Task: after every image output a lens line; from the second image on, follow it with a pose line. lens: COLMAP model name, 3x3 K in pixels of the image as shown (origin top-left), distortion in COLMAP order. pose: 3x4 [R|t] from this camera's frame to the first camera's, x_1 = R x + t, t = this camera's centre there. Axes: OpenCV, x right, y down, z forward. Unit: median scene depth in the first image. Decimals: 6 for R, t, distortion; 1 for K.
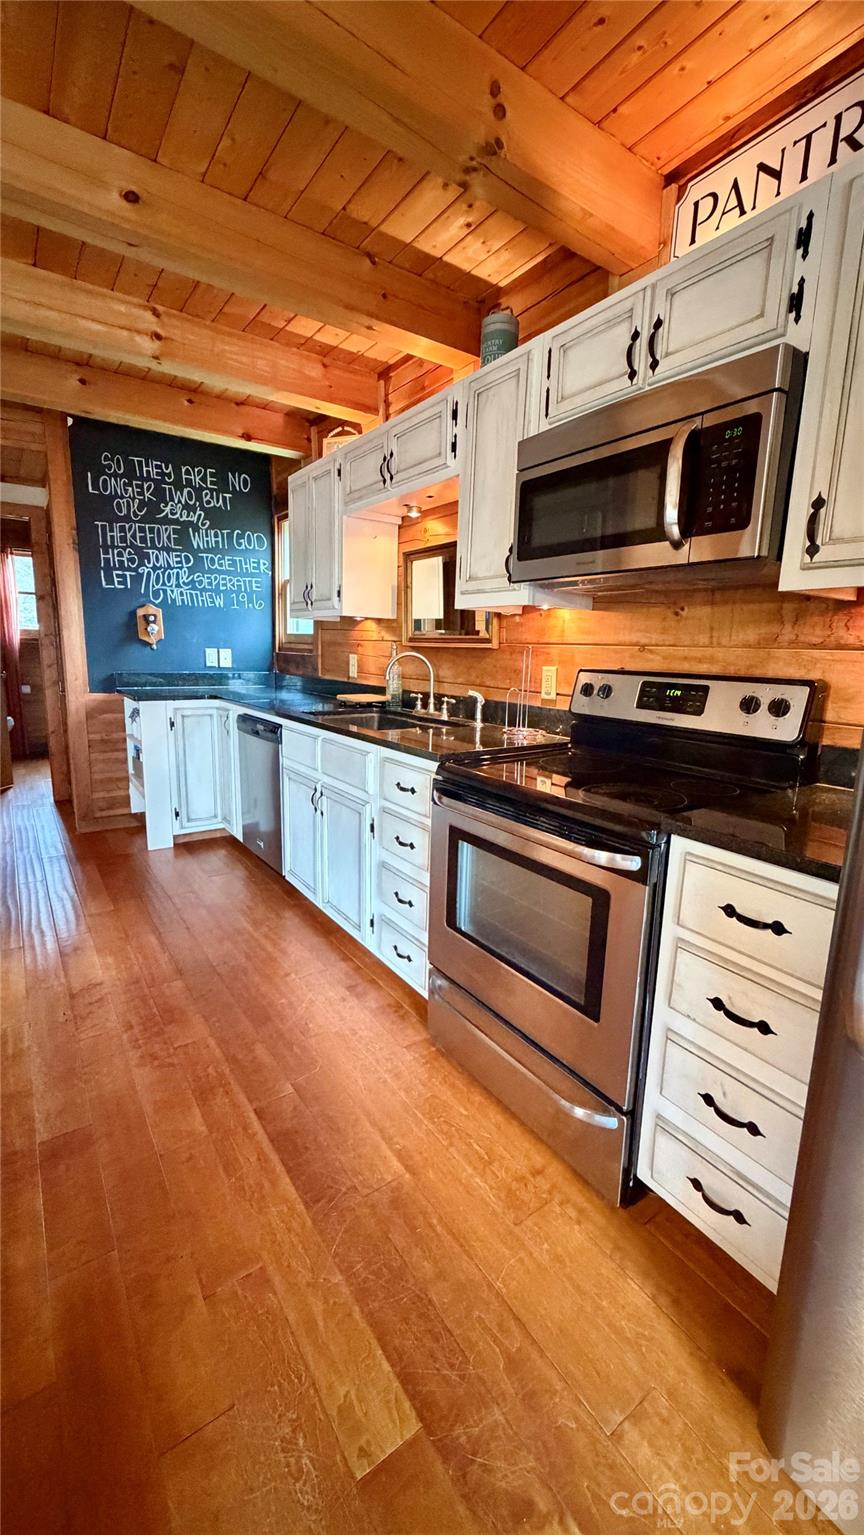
lens RADIAL K [[611.9, 0, 432.0], [0, 611.9, 764.3], [0, 0, 1]] dist [-0.000341, -0.000030]
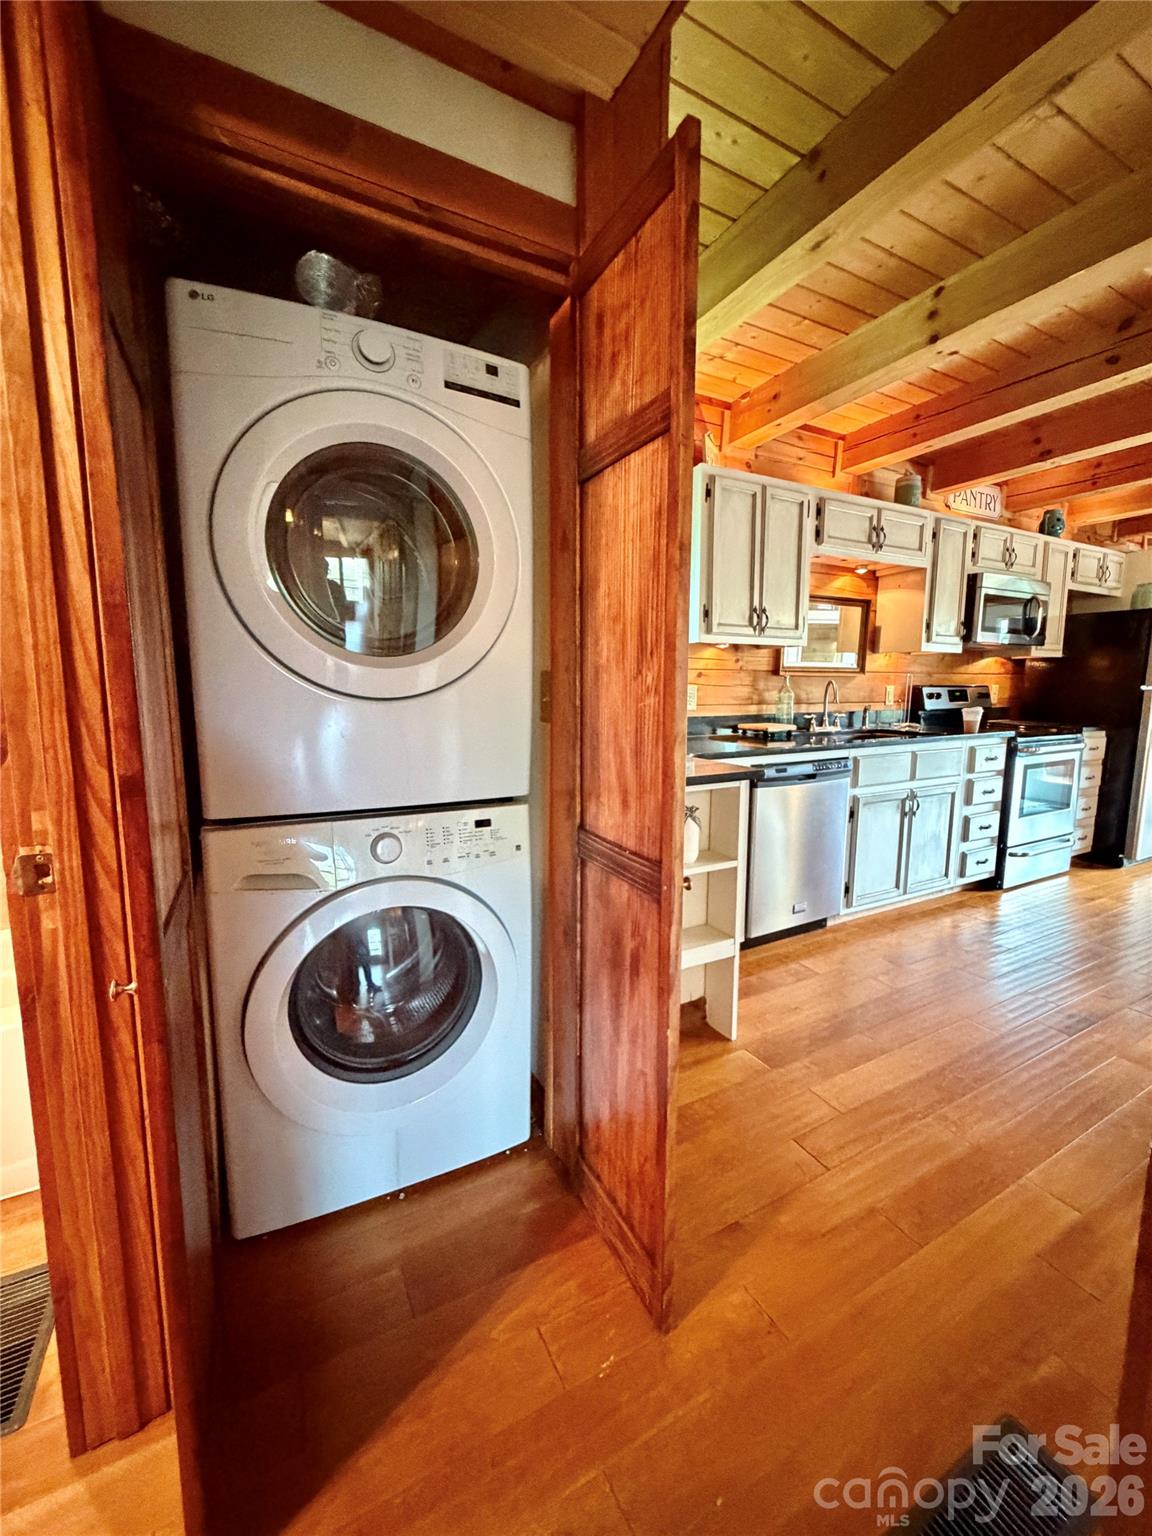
lens RADIAL K [[613.2, 0, 574.8], [0, 613.2, 764.9], [0, 0, 1]] dist [-0.000472, -0.000756]
pose [[0.114054, -0.162124, 0.980157, -1.651121], [0.190758, 0.971811, 0.138546, -0.359161], [-0.974989, 0.171171, 0.141765, 1.694177]]
